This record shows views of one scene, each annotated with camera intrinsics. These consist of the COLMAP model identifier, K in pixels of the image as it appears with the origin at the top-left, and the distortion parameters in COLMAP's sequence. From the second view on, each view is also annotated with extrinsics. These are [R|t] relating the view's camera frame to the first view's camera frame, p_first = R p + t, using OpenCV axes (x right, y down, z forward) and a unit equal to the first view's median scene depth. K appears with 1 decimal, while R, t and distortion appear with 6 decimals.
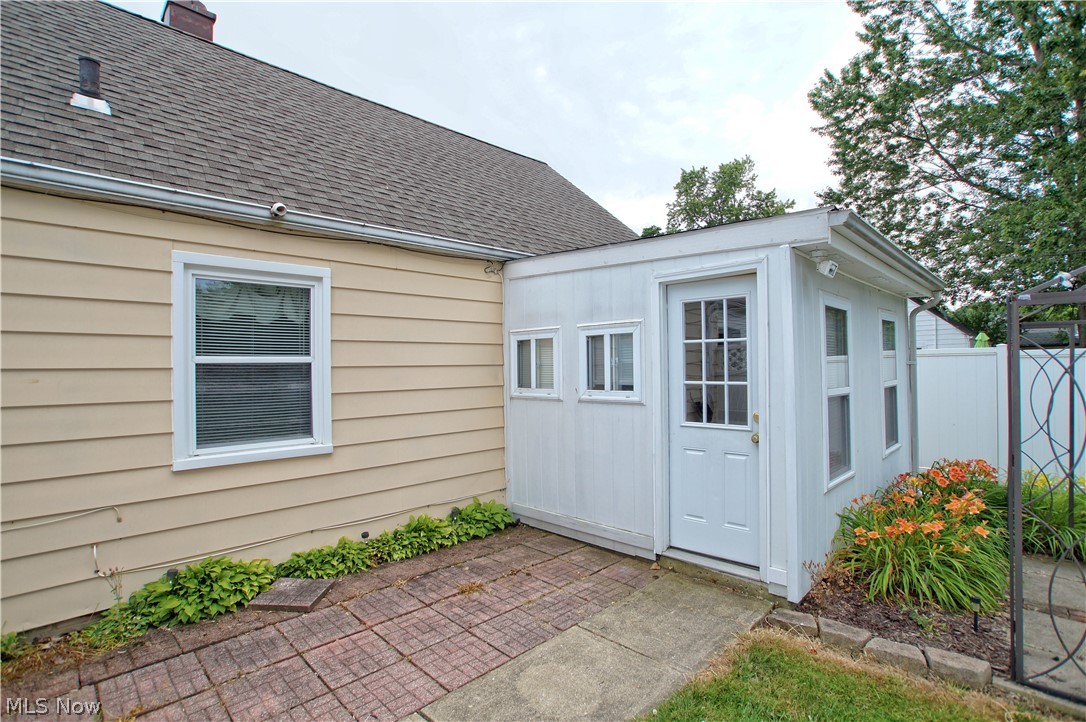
lens RADIAL K [[520.3, 0, 552.0], [0, 520.3, 363.9], [0, 0, 1]] dist [-0.030579, 0.004179]
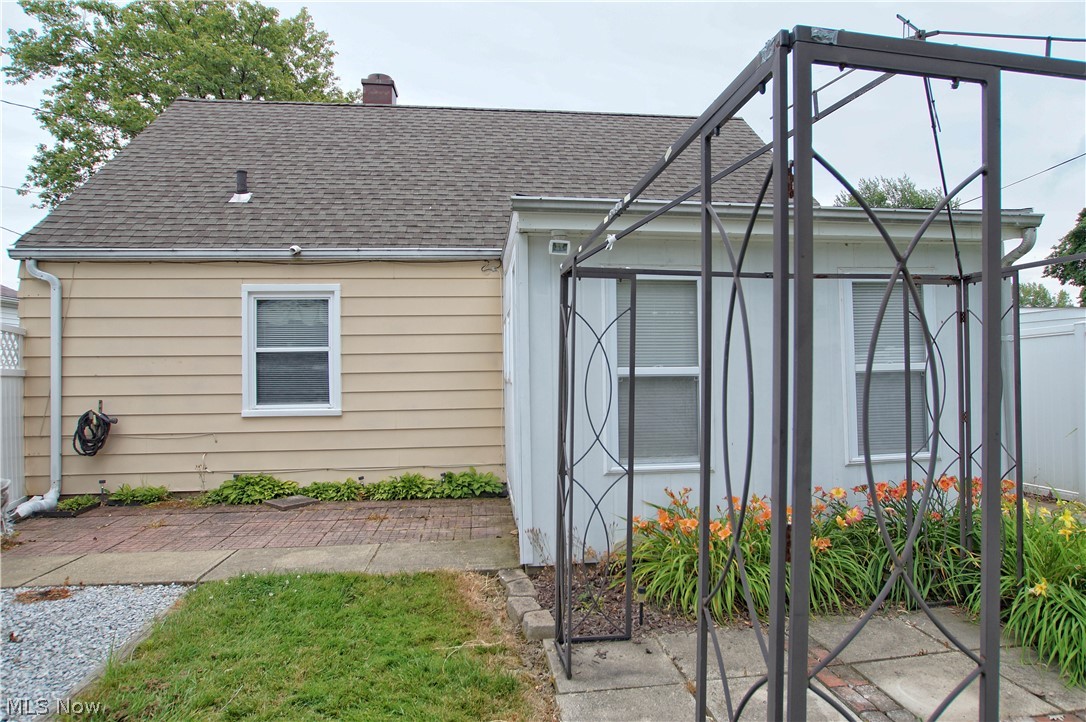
lens RADIAL K [[632.0, 0, 549.0], [0, 632.0, 367.4], [0, 0, 1]] dist [-0.020979, -0.000932]
pose [[0.785938, -0.009221, -0.618236, 1.090637], [0.008981, 0.999954, -0.003496, 0.053356], [0.618240, -0.002805, 0.785984, 0.005694]]
